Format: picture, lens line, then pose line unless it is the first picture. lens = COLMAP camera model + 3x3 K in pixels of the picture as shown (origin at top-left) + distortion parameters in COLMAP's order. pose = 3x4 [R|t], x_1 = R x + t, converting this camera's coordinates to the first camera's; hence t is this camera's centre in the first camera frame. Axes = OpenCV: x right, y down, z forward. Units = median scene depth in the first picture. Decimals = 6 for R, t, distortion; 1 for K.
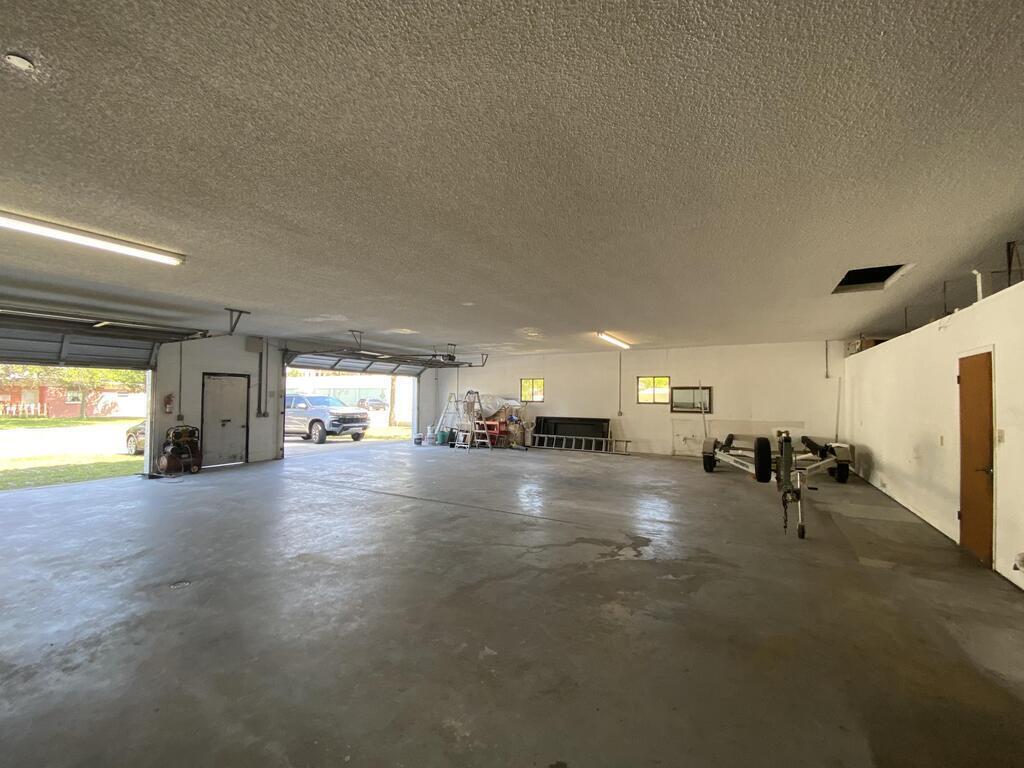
lens RADIAL K [[413.4, 0, 512.0], [0, 413.4, 384.0], [0, 0, 1]] dist [0.033003, -0.025273]
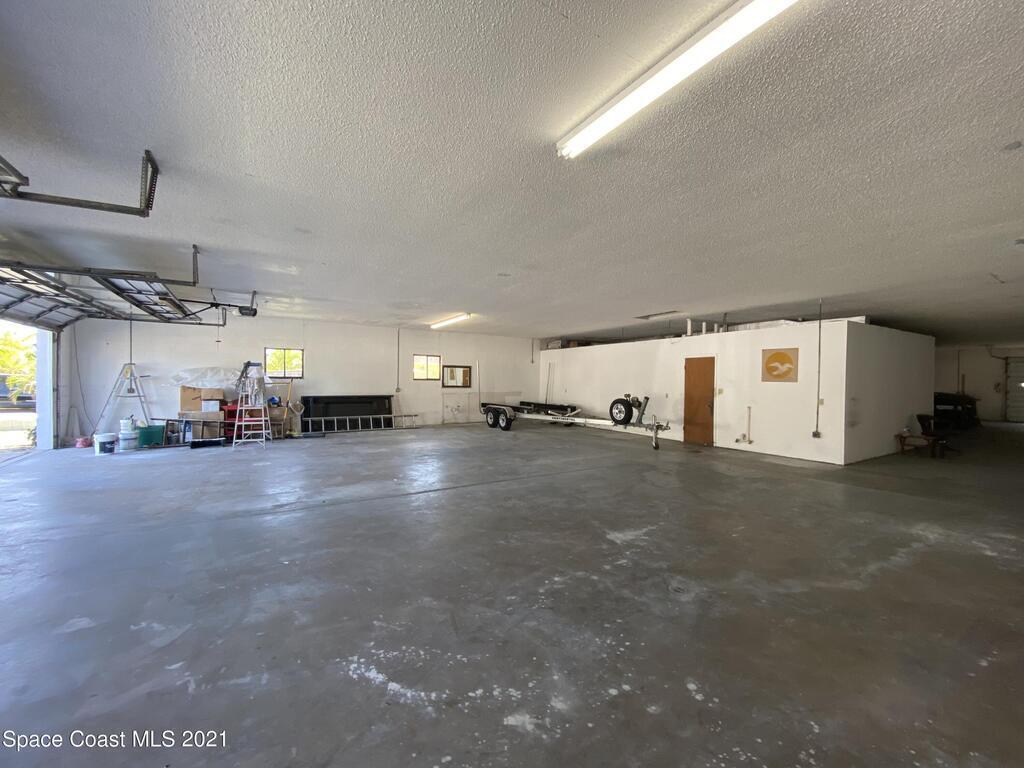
lens RADIAL K [[413.4, 0, 512.0], [0, 413.4, 384.0], [0, 0, 1]] dist [0.033003, -0.025273]
pose [[0.486707, -0.008881, 0.873520, -0.817140], [-0.037656, 0.998806, 0.031136, 0.025793], [-0.872753, -0.048048, 0.485792, 0.443938]]
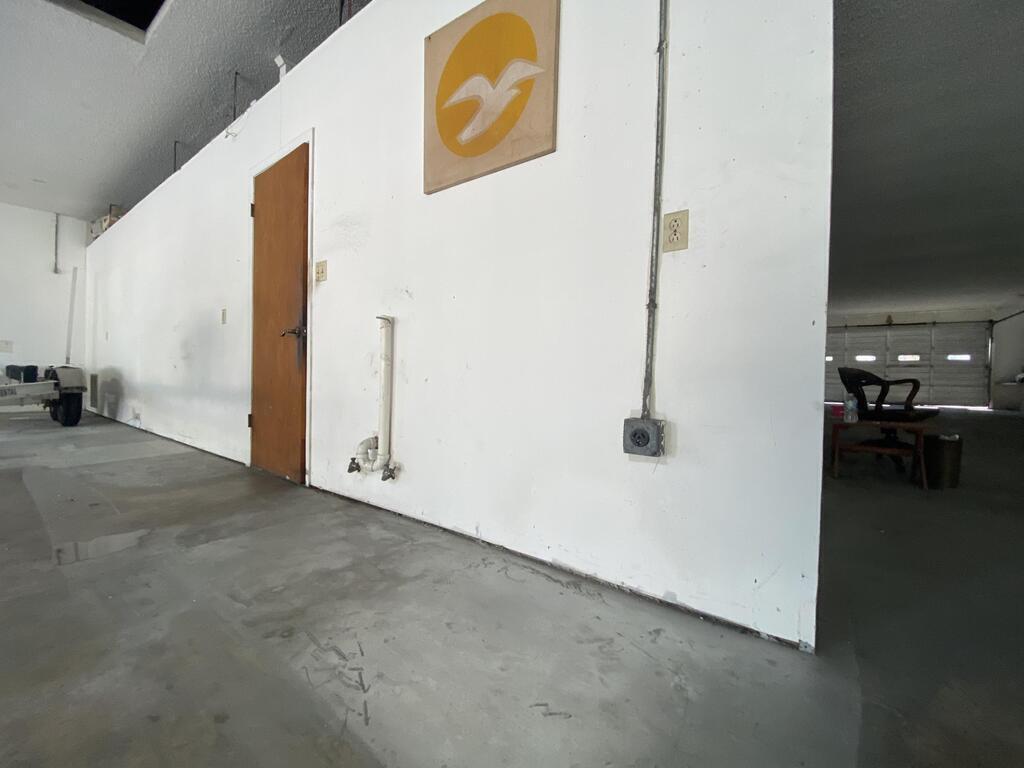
lens RADIAL K [[413.4, 0, 512.0], [0, 413.4, 384.0], [0, 0, 1]] dist [0.033003, -0.025273]
pose [[0.127979, -0.027057, 0.991408, 0.295707], [-0.049097, 0.998229, 0.033581, 0.133186], [-0.990561, -0.052973, 0.126424, 0.312692]]
